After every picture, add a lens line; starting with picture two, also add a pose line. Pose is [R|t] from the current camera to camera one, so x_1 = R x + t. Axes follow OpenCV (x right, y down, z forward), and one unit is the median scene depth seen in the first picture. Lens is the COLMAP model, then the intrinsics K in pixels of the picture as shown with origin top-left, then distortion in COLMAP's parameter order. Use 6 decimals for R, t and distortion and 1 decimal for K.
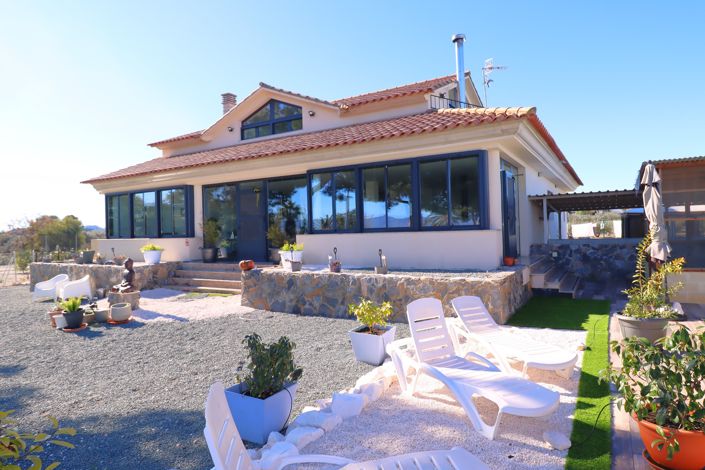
lens RADIAL K [[429.5, 0, 351.3], [0, 429.5, 234.2], [0, 0, 1]] dist [-0.002940, -0.000048]
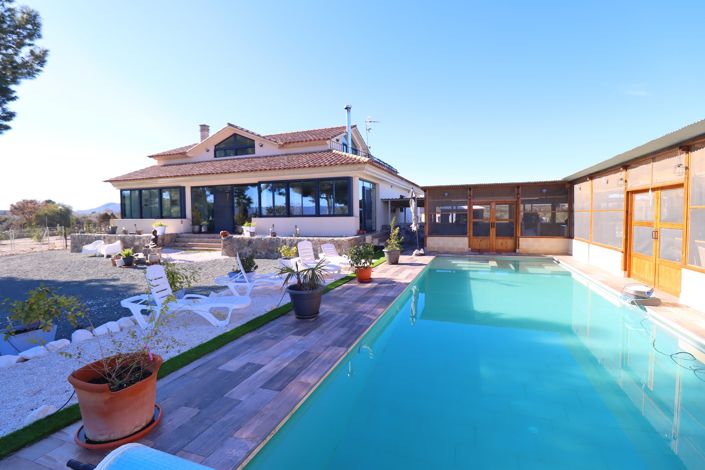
lens RADIAL K [[327.0, 0, 356.3], [0, 327.0, 232.0], [0, 0, 1]] dist [-0.017519, -0.000436]
pose [[0.980656, 0.007066, 0.195611, 0.027639], [-0.014437, 0.999237, 0.036281, 0.004156], [-0.195205, -0.038403, 0.980010, -0.347133]]
